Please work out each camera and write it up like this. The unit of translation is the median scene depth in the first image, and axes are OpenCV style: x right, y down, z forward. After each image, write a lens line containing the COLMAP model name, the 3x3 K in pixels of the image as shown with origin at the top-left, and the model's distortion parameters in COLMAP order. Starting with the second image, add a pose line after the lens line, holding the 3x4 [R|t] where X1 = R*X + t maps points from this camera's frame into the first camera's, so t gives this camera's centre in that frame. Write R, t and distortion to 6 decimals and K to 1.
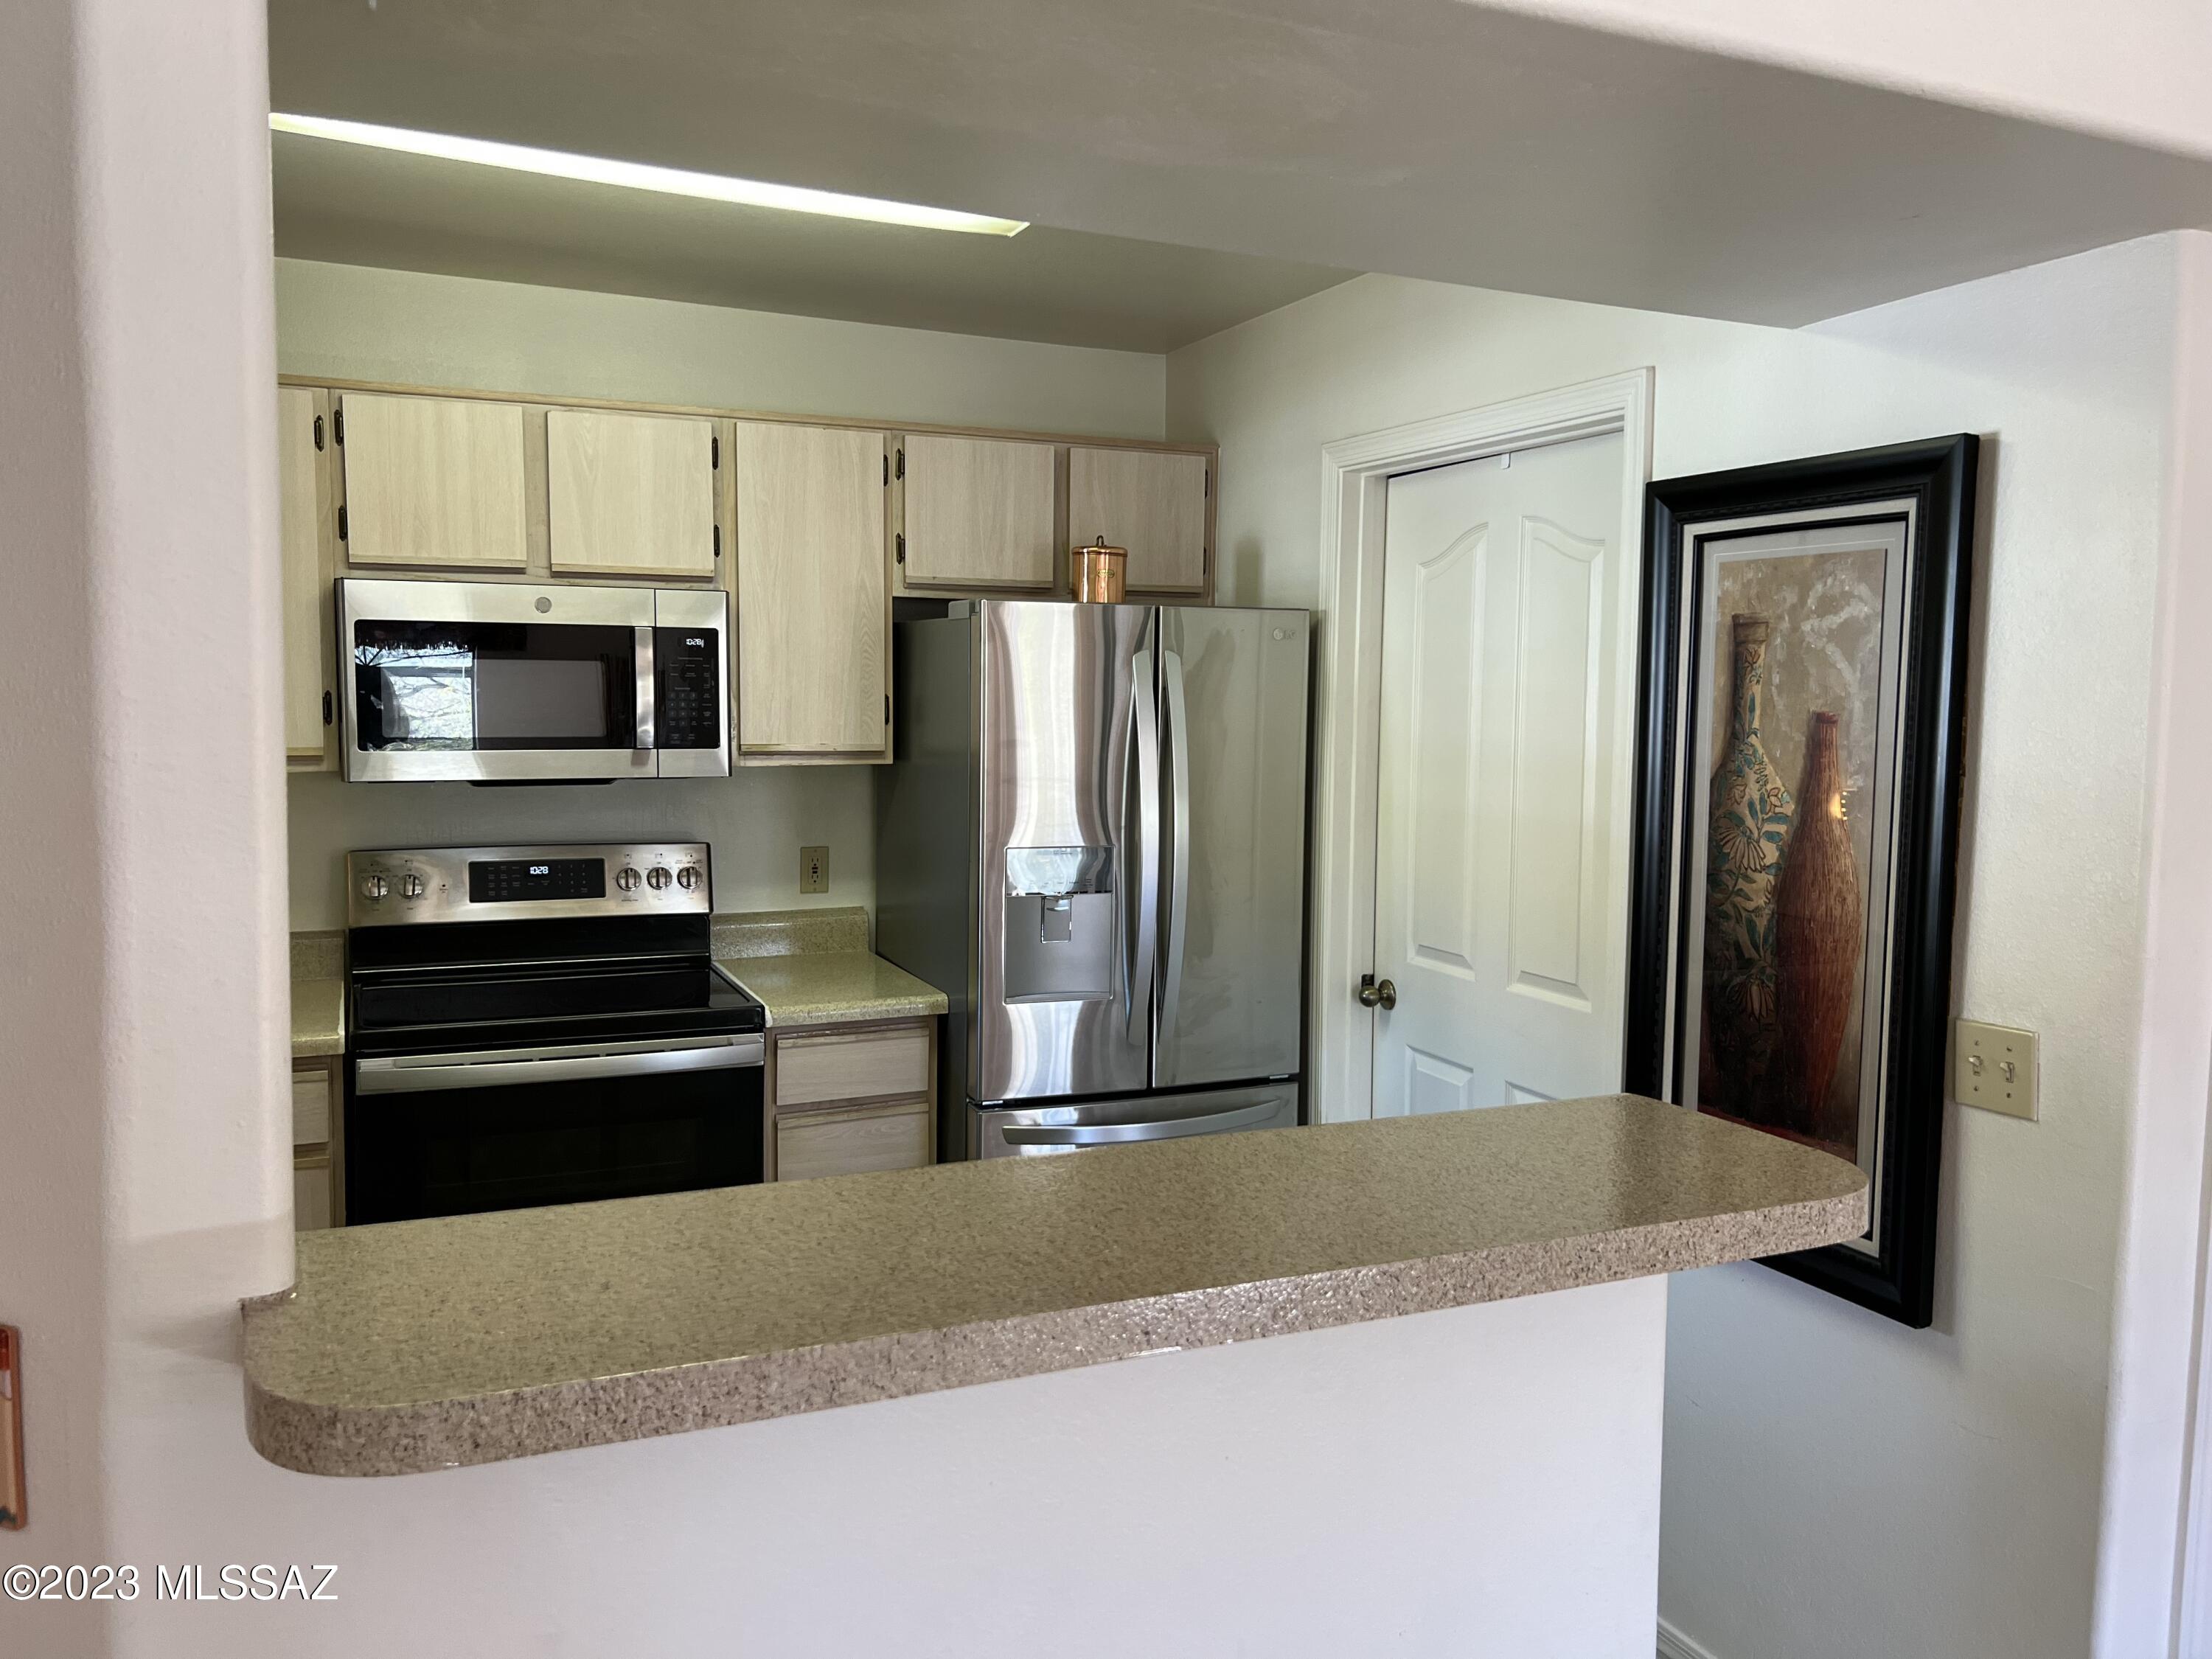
lens RADIAL K [[1658.6, 0, 1100.2], [0, 1658.6, 819.3], [0, 0, 1]] dist [0.073701, -0.104353]
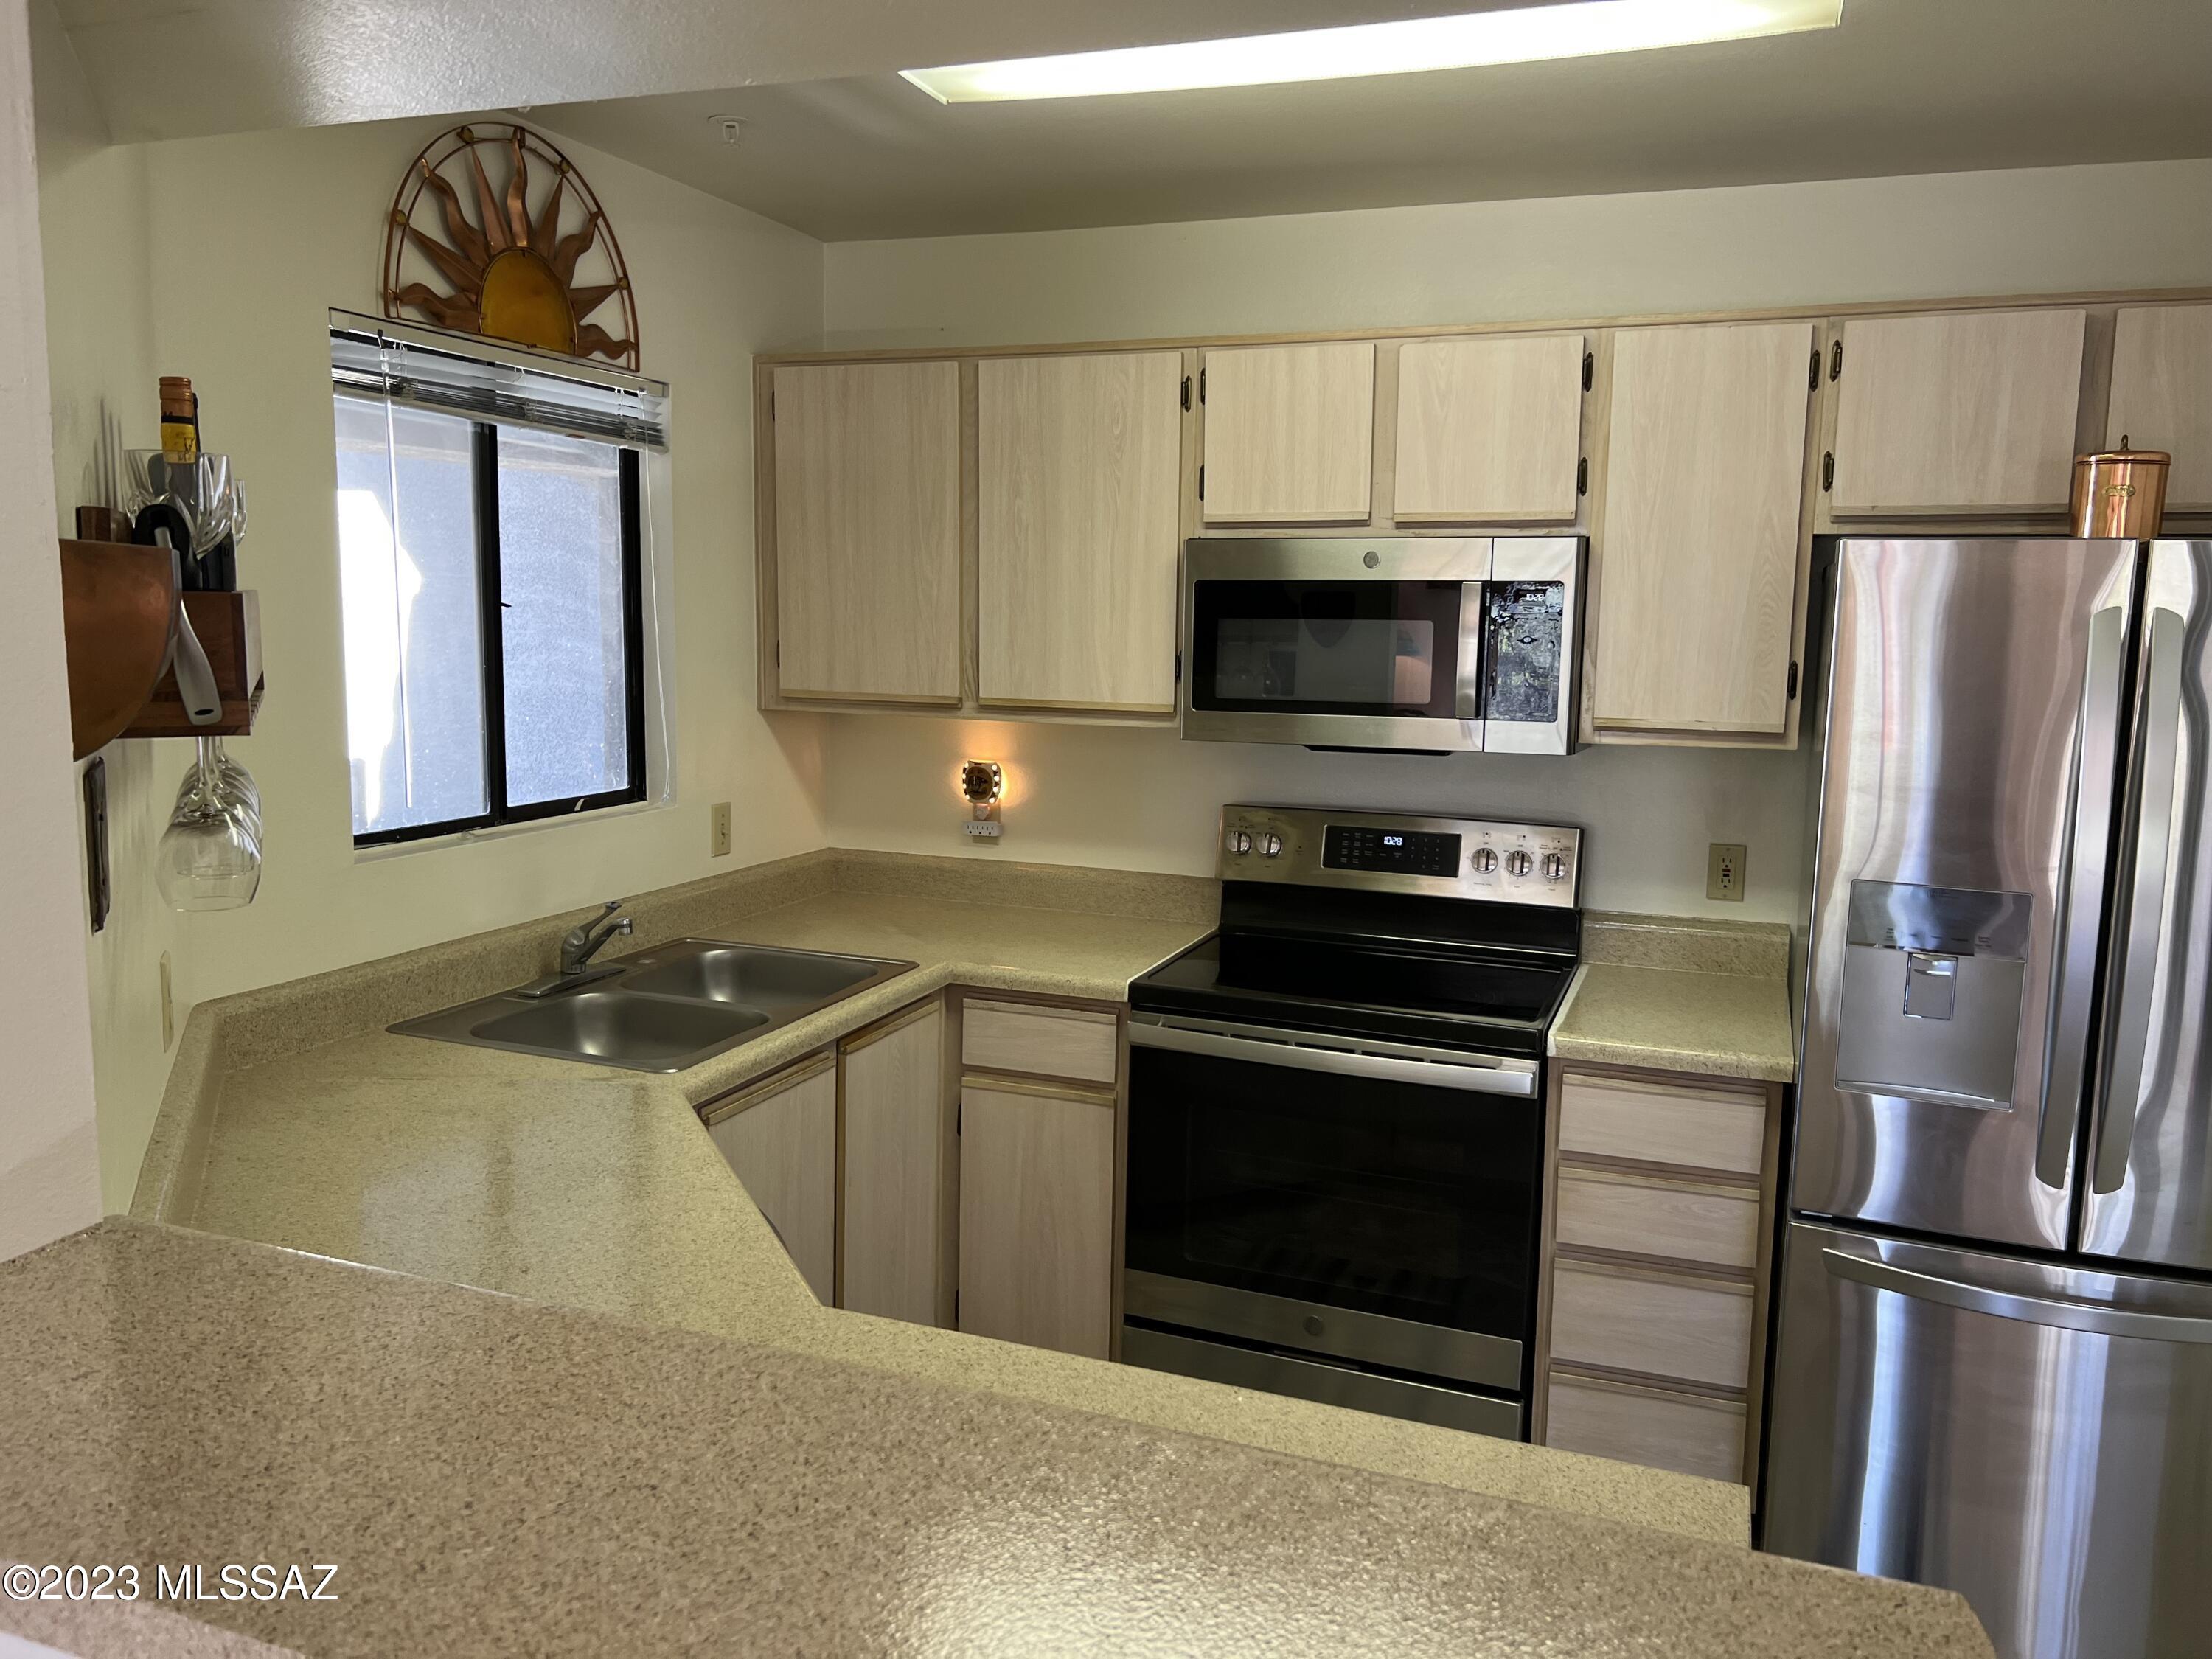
lens RADIAL K [[1658.6, 0, 1102.8], [0, 1658.6, 826.2], [0, 0, 1]] dist [0.073701, -0.104353]
pose [[0.708482, 0.095203, -0.699278, 0.211541], [-0.064226, 0.995445, 0.070454, -0.034864], [0.702800, -0.005004, 0.711370, 0.226571]]
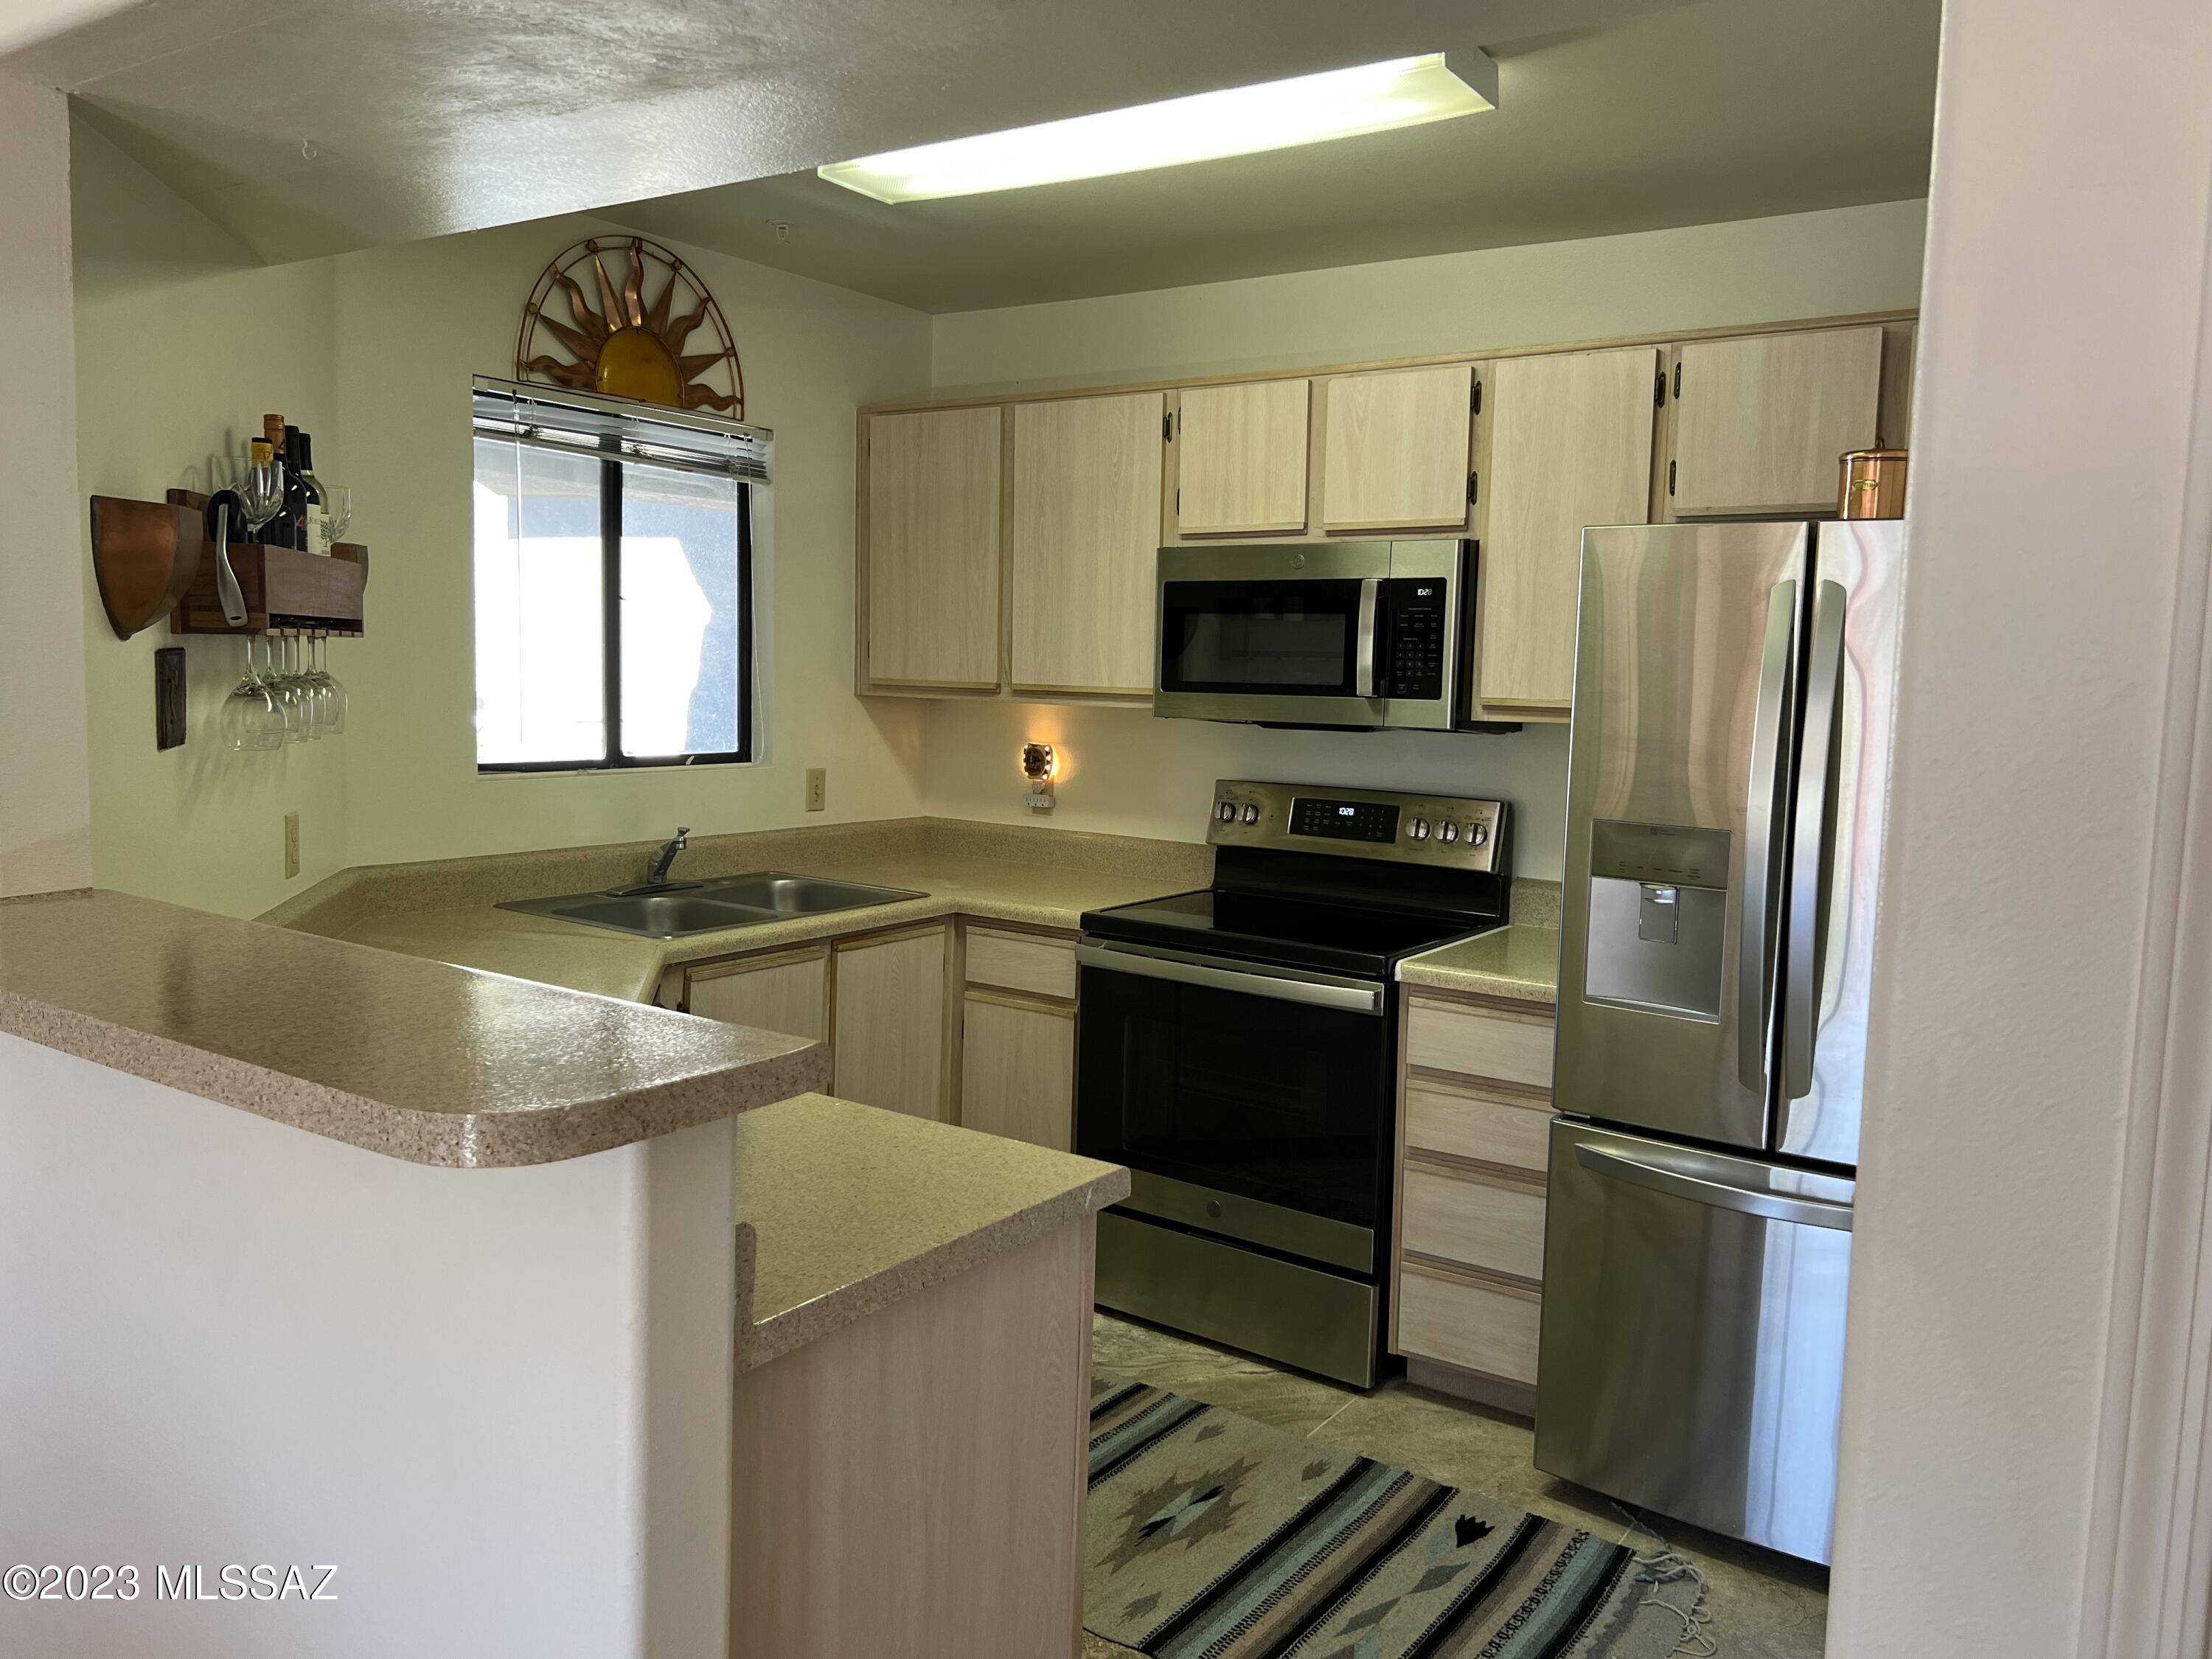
lens RADIAL K [[1658.6, 0, 1092.1], [0, 1658.6, 827.7], [0, 0, 1]] dist [0.073701, -0.104353]
pose [[0.517436, 0.089076, -0.851073, 0.511409], [-0.086856, 0.994898, 0.051322, 0.000143], [0.851303, 0.047365, 0.522533, 0.313506]]
